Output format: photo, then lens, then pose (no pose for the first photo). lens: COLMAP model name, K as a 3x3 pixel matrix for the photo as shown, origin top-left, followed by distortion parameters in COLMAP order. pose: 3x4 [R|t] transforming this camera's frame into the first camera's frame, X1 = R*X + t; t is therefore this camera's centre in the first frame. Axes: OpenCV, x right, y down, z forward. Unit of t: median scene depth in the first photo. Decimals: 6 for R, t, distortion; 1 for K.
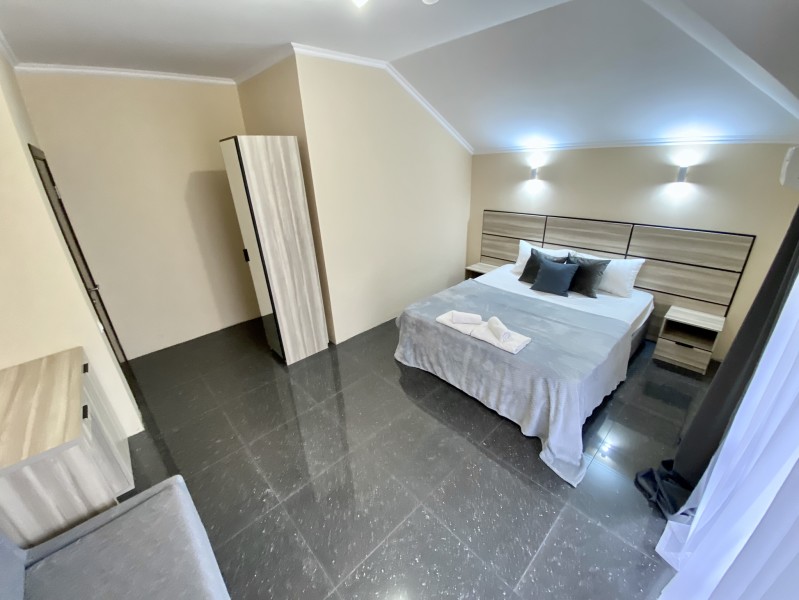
lens RADIAL K [[322.4, 0, 399.1], [0, 322.4, 296.2], [0, 0, 1]] dist [0.008998, -0.017073]
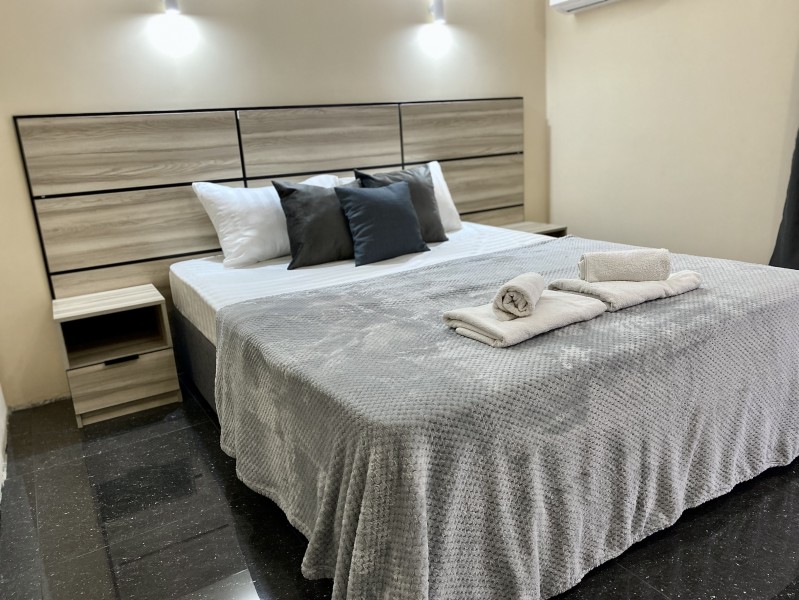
lens RADIAL K [[610.1, 0, 397.2], [0, 610.1, 280.6], [0, 0, 1]] dist [0.030023, -0.010198]
pose [[0.207944, -0.210644, 0.955190, -0.279671], [0.426715, 0.898248, 0.105191, -0.062831], [-0.880155, 0.385720, 0.276670, 0.771968]]
